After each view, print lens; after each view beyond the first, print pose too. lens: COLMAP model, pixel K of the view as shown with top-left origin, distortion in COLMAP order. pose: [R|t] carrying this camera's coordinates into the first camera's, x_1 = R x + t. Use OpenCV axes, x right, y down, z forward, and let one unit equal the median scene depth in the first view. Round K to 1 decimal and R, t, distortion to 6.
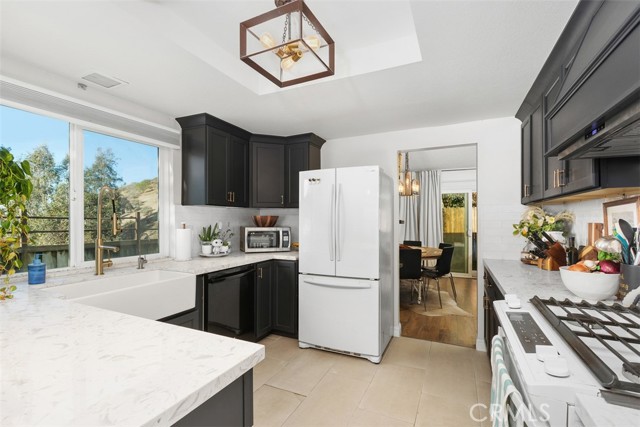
lens RADIAL K [[291.5, 0, 322.0], [0, 291.5, 219.6], [0, 0, 1]] dist [0.009642, -0.000669]
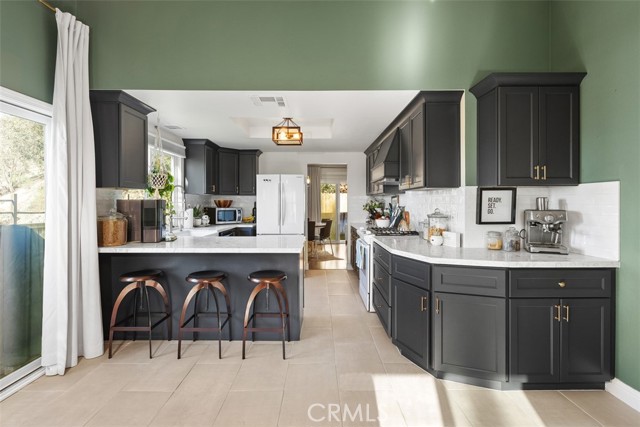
lens RADIAL K [[323.7, 0, 322.8], [0, 323.7, 202.5], [0, 0, 1]] dist [-0.000871, -0.000118]
pose [[0.899742, -0.000465, 0.436422, -0.575029], [-0.001406, 0.999991, 0.003964, -0.010134], [-0.436420, -0.004180, 0.899733, -0.895900]]
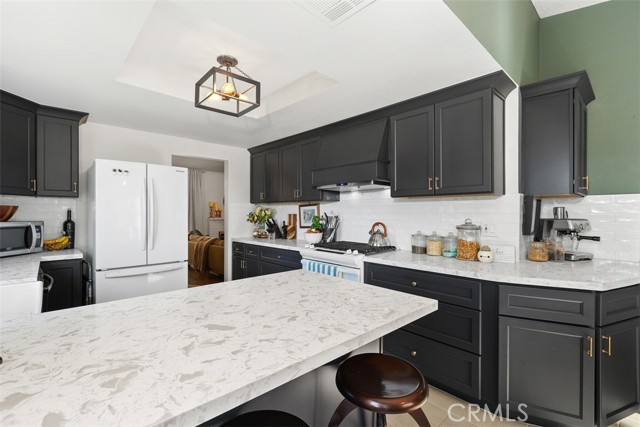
lens RADIAL K [[291.5, 0, 321.3], [0, 291.5, 212.7], [0, 0, 1]] dist [0.009642, -0.000669]
pose [[0.369282, 0.001611, 0.929316, -0.689803], [-0.006255, 0.999980, 0.000752, -0.001076], [-0.929296, -0.006090, 0.369285, 0.016537]]
